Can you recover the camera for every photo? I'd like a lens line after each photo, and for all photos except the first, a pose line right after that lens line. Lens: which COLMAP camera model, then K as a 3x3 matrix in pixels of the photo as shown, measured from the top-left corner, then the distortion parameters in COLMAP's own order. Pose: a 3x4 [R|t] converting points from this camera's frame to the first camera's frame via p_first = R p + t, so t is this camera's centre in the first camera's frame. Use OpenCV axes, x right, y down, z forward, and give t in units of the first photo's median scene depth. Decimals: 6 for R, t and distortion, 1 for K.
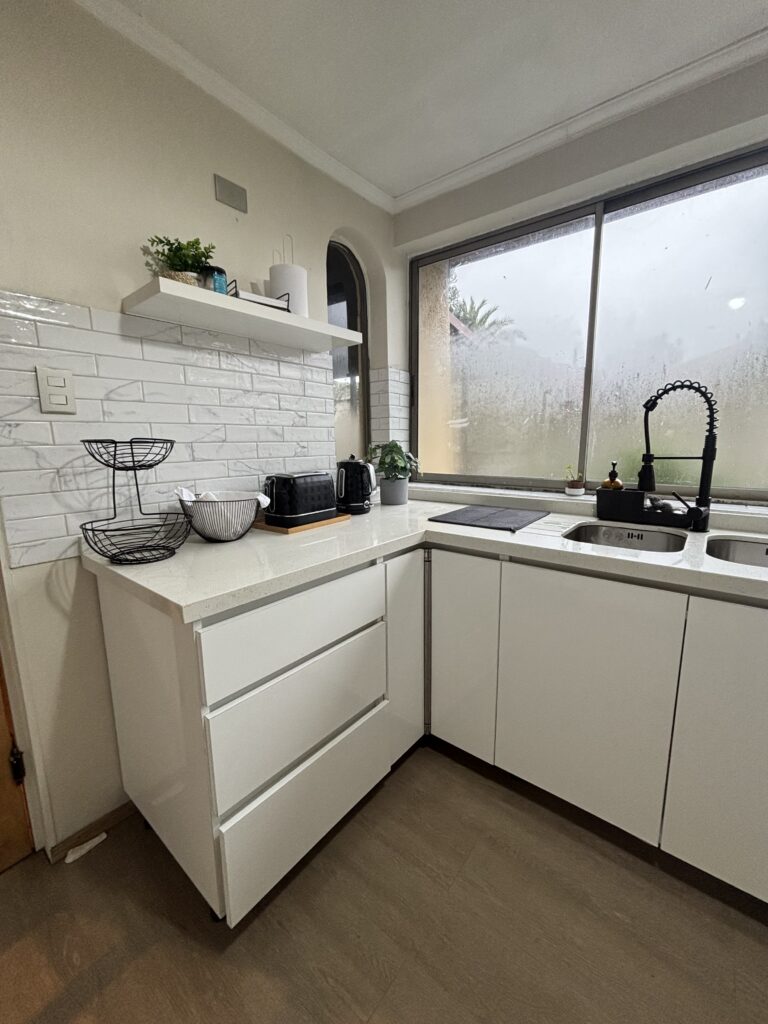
lens RADIAL K [[415.4, 0, 386.1], [0, 415.4, 511.3], [0, 0, 1]] dist [0.001271, 0.000372]
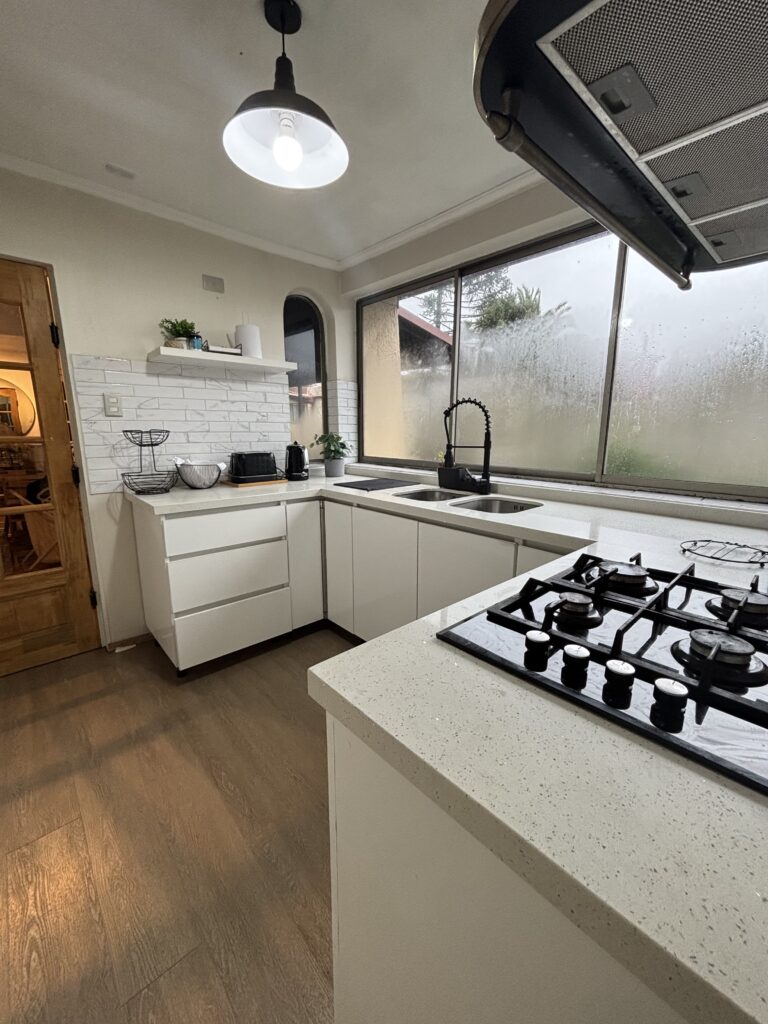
lens RADIAL K [[413.4, 0, 385.9], [0, 413.4, 512.1], [0, 0, 1]] dist [0.000608, -0.000136]
pose [[0.987420, 0.044052, -0.151860, 0.637575], [-0.039484, 0.998676, 0.032969, 0.078952], [0.153111, -0.026558, 0.987852, -0.592990]]
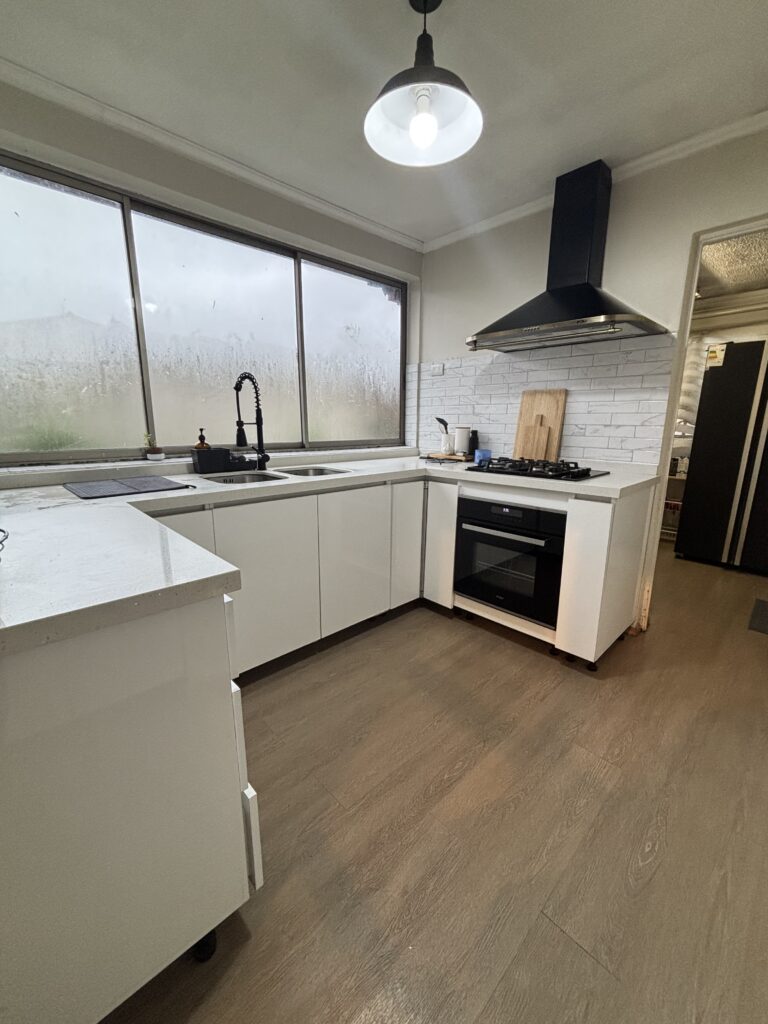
lens RADIAL K [[413.4, 0, 385.9], [0, 413.4, 512.1], [0, 0, 1]] dist [0.000608, -0.000136]
pose [[0.139739, -0.206980, 0.968314, -0.778657], [0.161759, 0.969544, 0.183899, -0.010544], [-0.976886, 0.130935, 0.168964, 0.286452]]
